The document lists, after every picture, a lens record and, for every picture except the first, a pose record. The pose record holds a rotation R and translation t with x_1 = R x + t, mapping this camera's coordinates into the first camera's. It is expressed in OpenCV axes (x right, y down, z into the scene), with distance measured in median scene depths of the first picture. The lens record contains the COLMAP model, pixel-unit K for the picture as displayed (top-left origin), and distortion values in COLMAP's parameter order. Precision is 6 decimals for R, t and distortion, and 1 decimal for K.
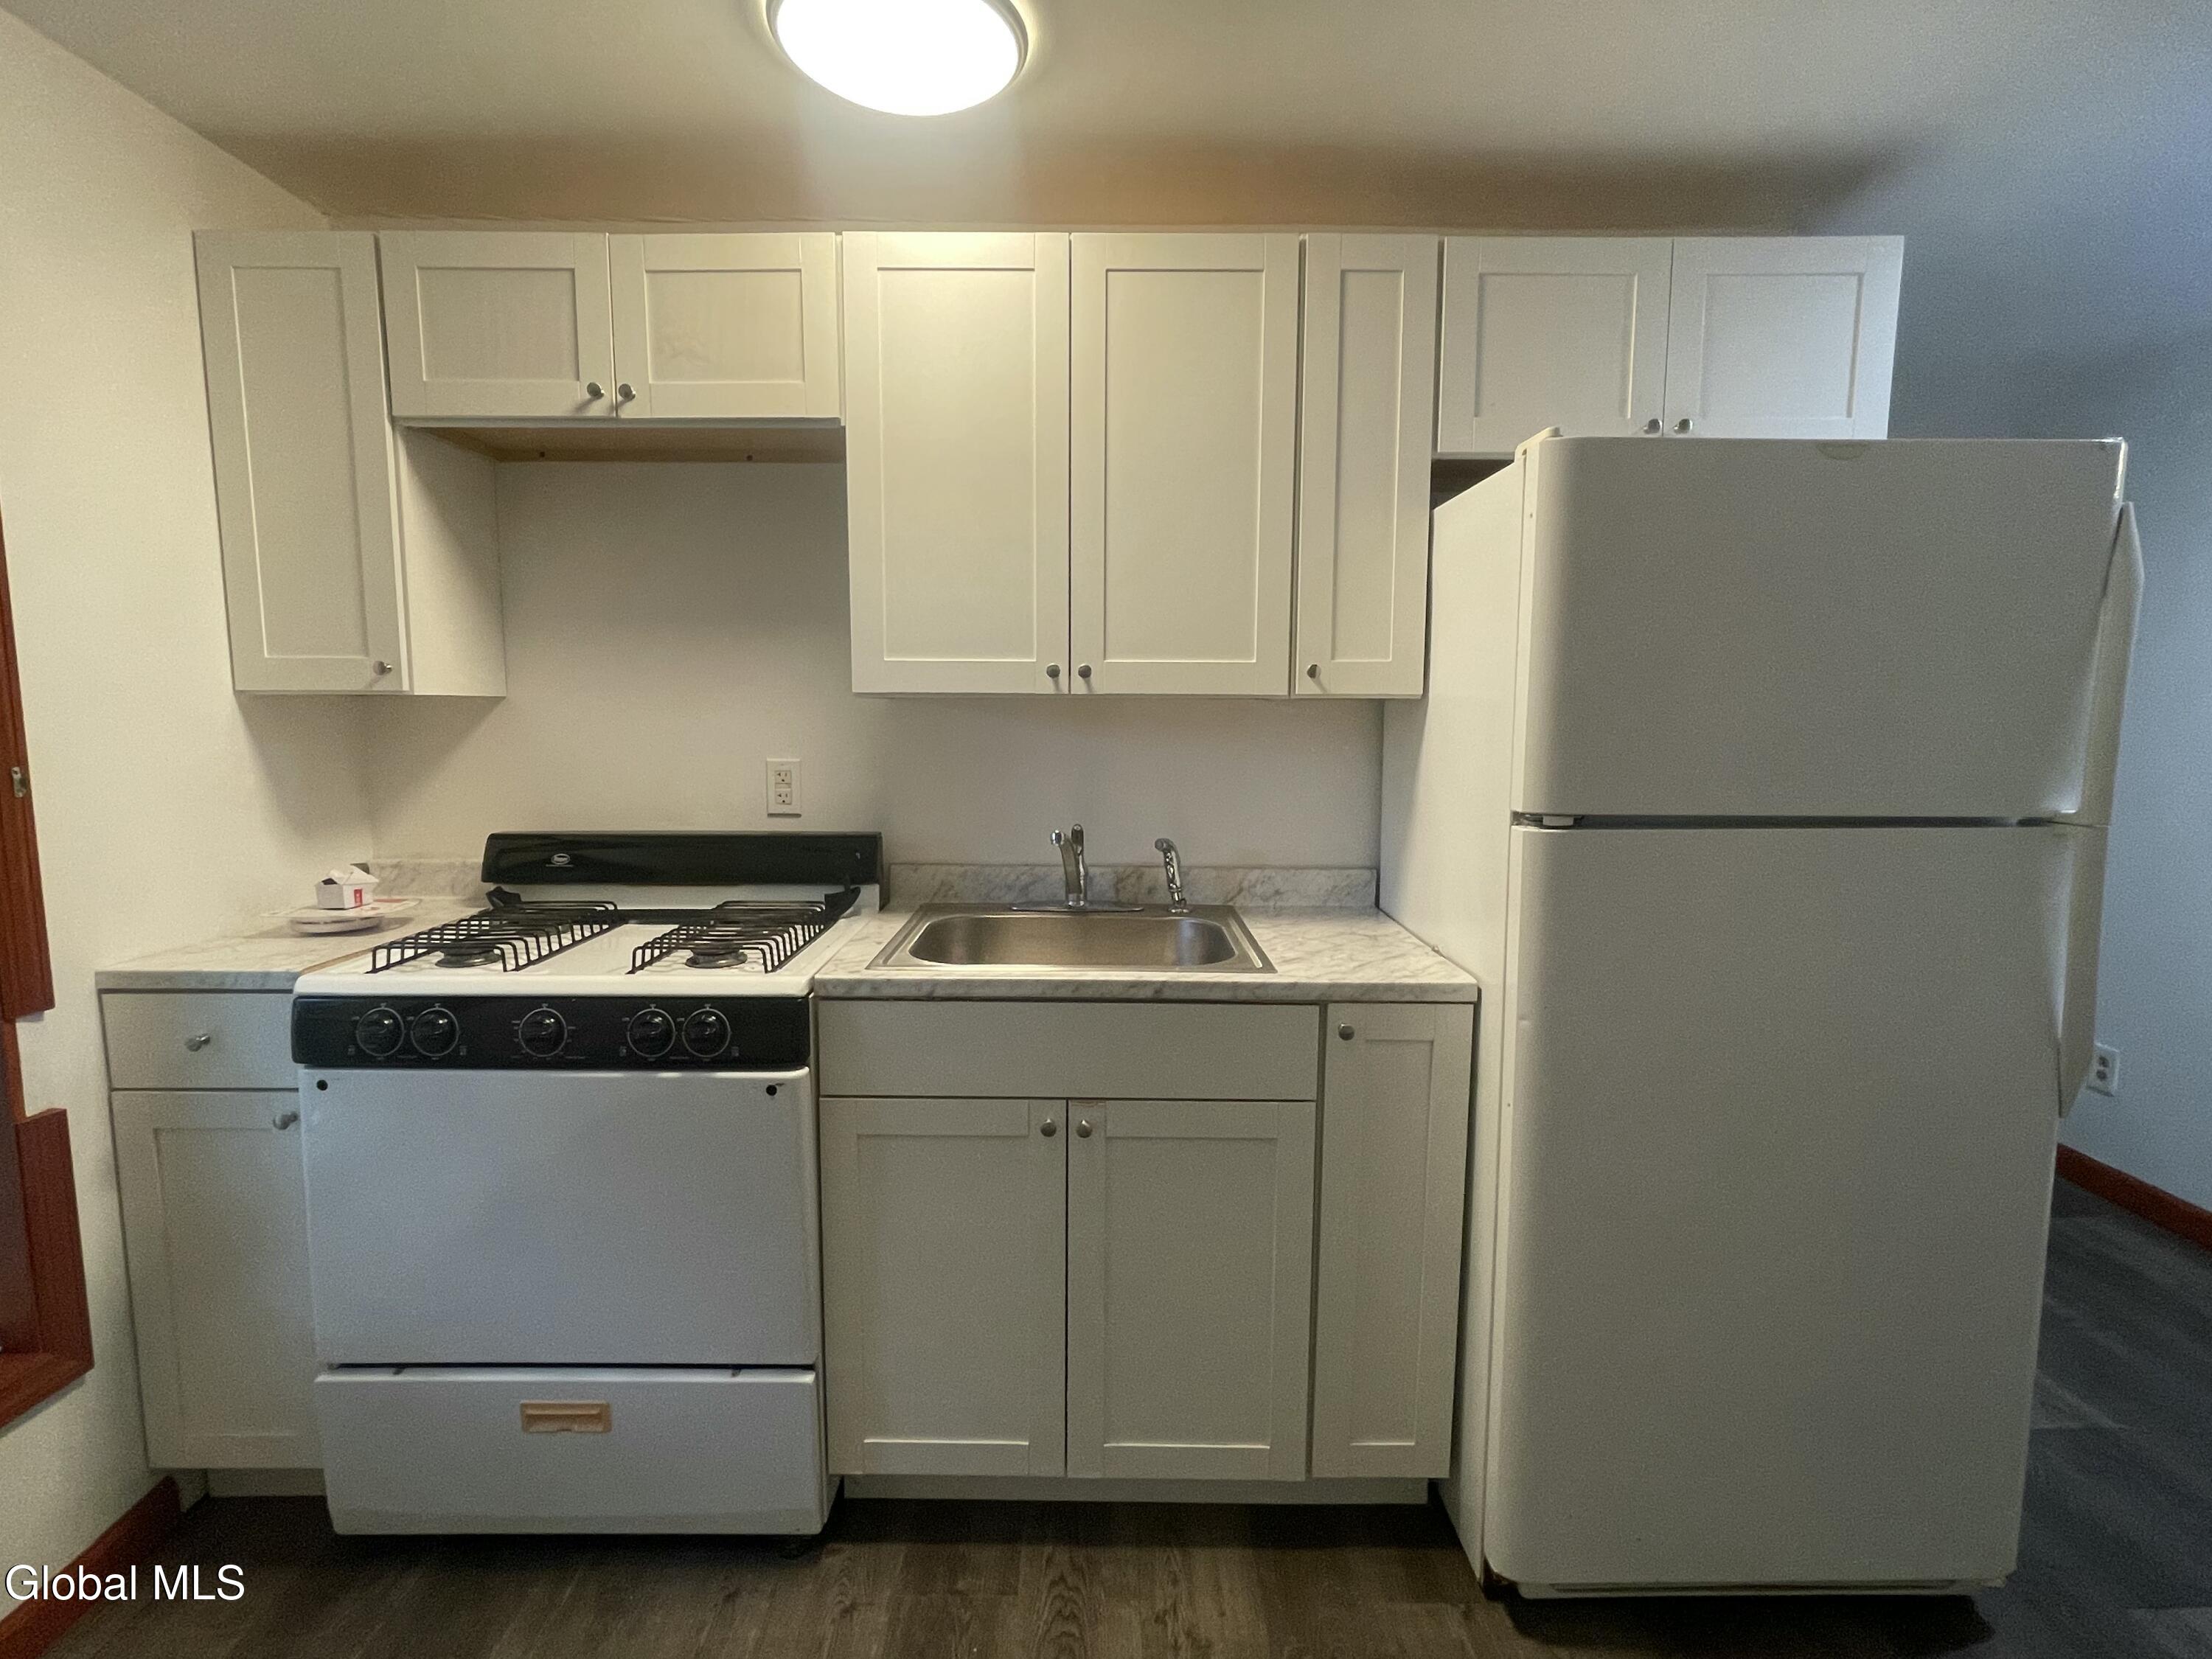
lens RADIAL K [[1093.3, 0, 1103.3], [0, 1093.3, 829.7], [0, 0, 1]] dist [-0.003029, 0.001088]
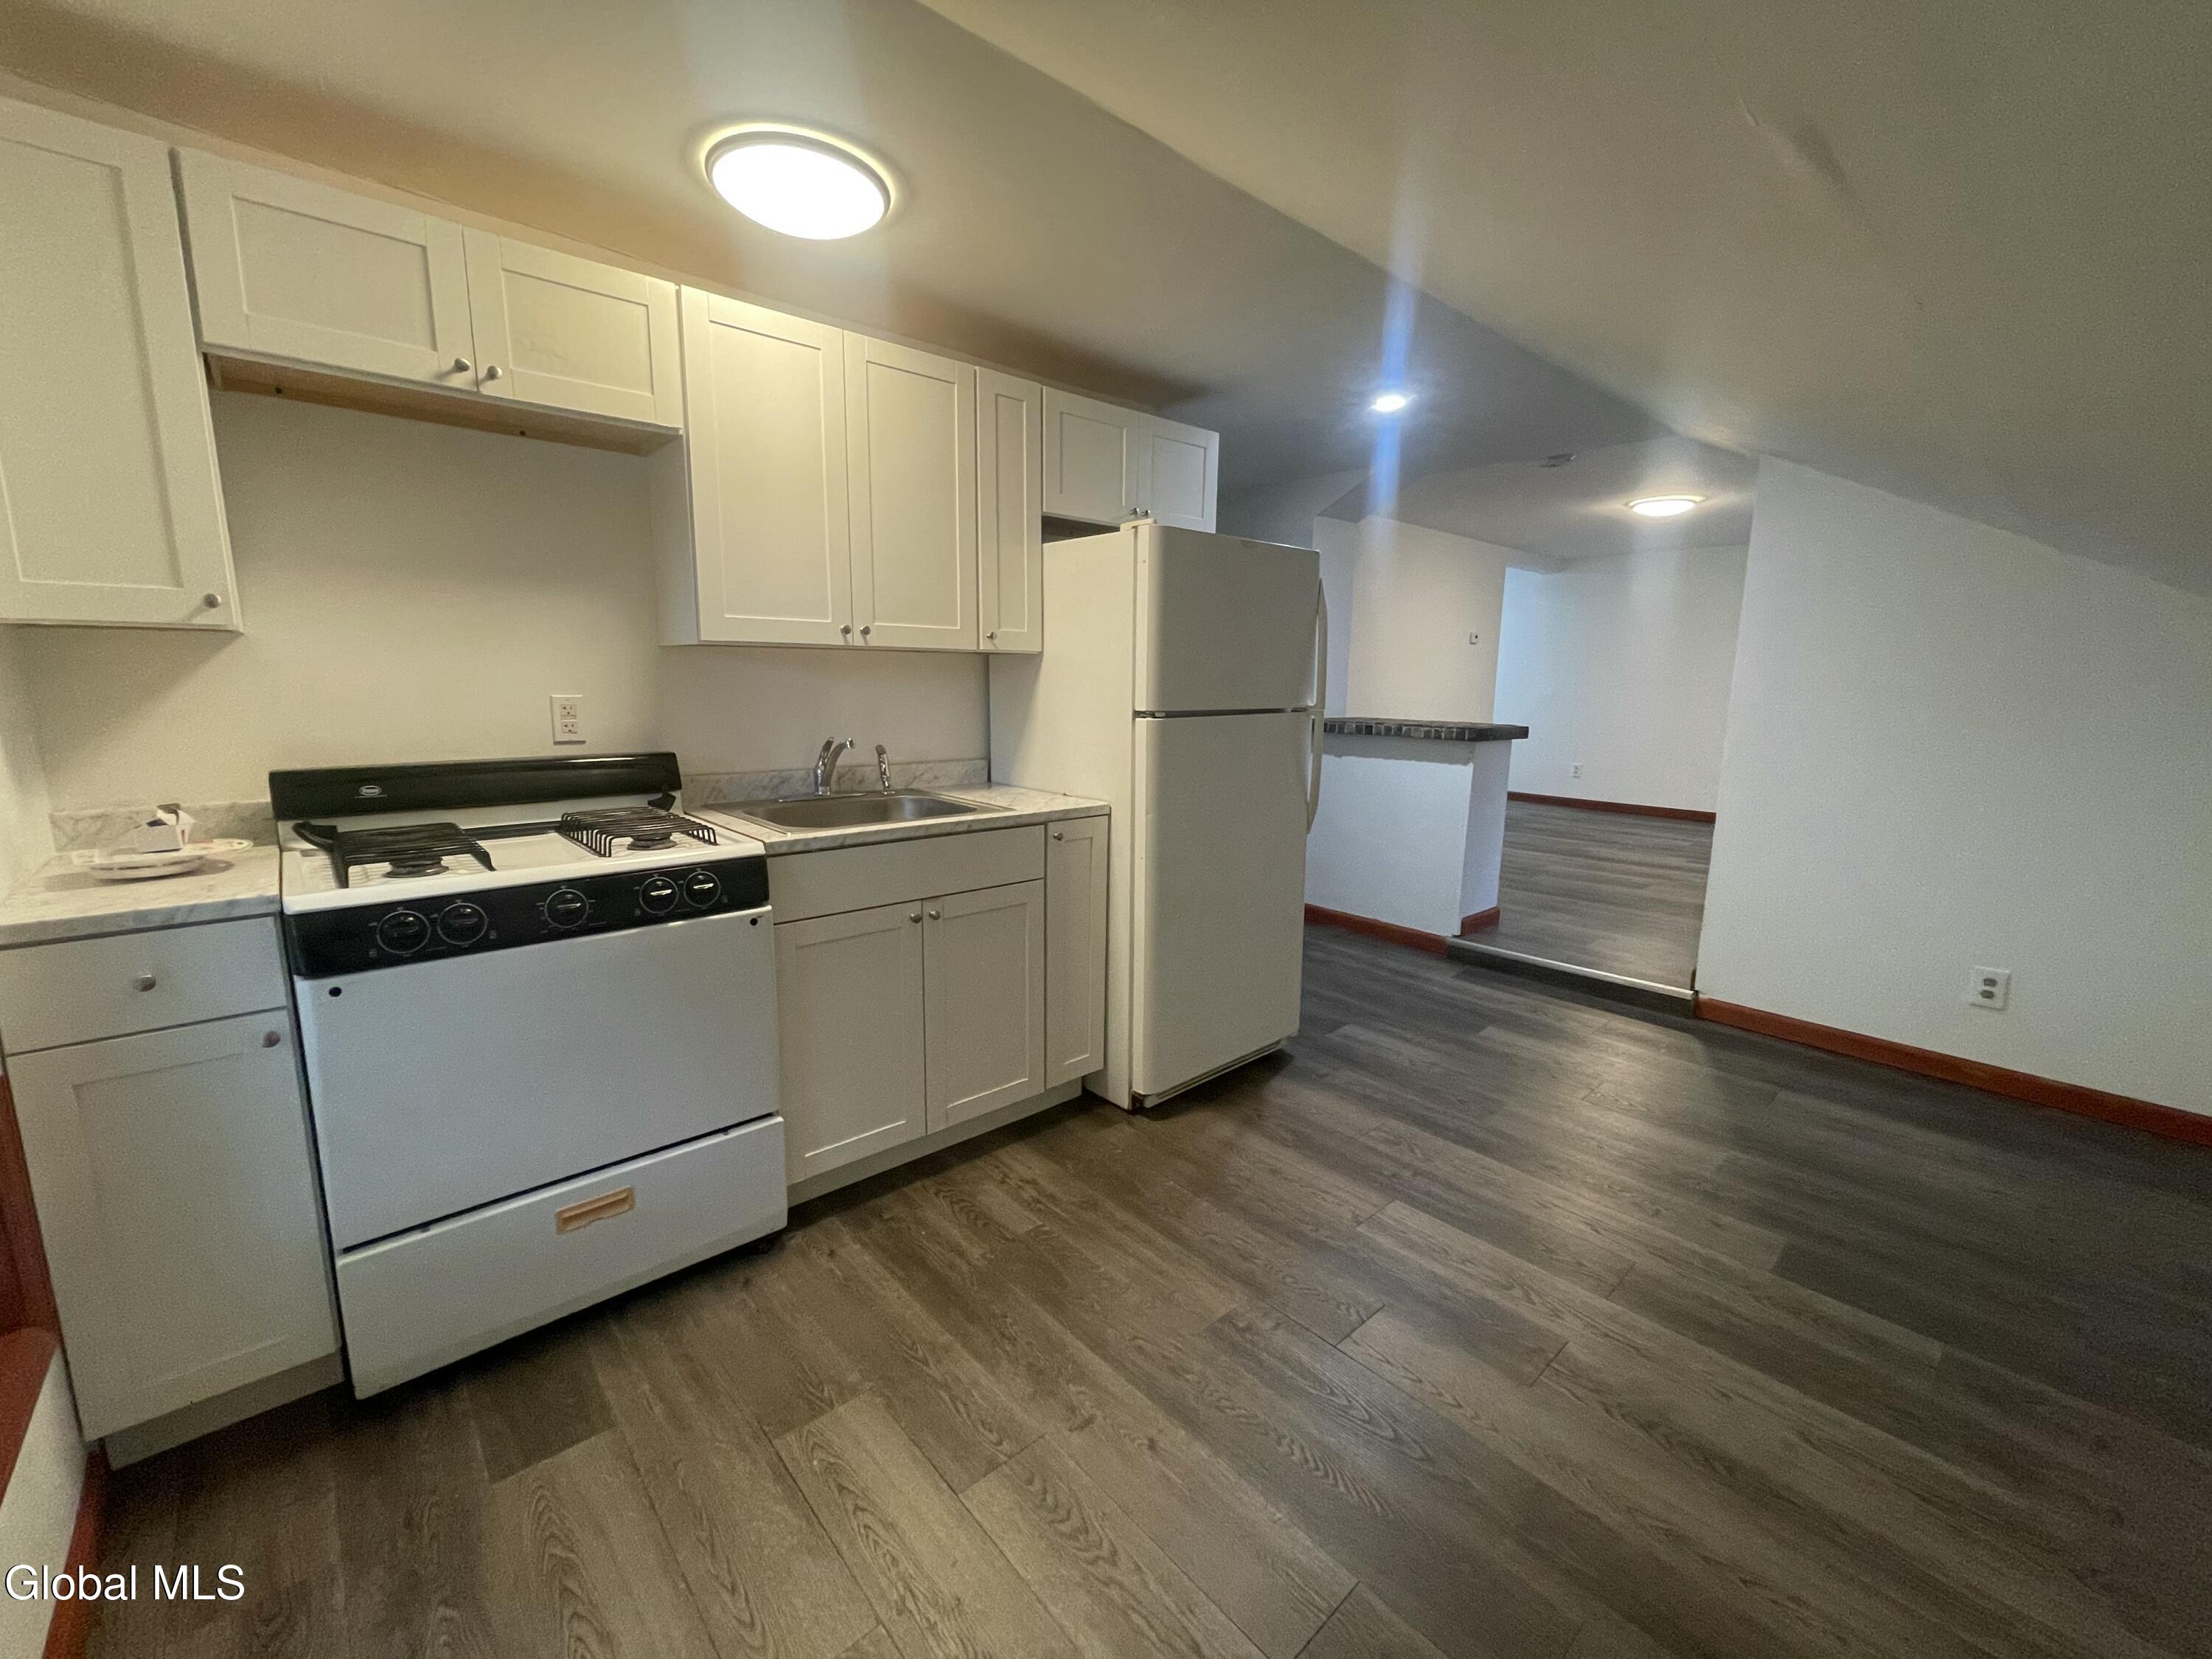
lens RADIAL K [[905.8, 0, 1099.7], [0, 905.8, 824.9], [0, 0, 1]] dist [0.002232, 0.000281]
pose [[0.746736, -0.105217, 0.656746, -0.674284], [0.065962, 0.994256, 0.084290, 0.040061], [-0.661842, -0.019622, 0.749386, -0.165508]]
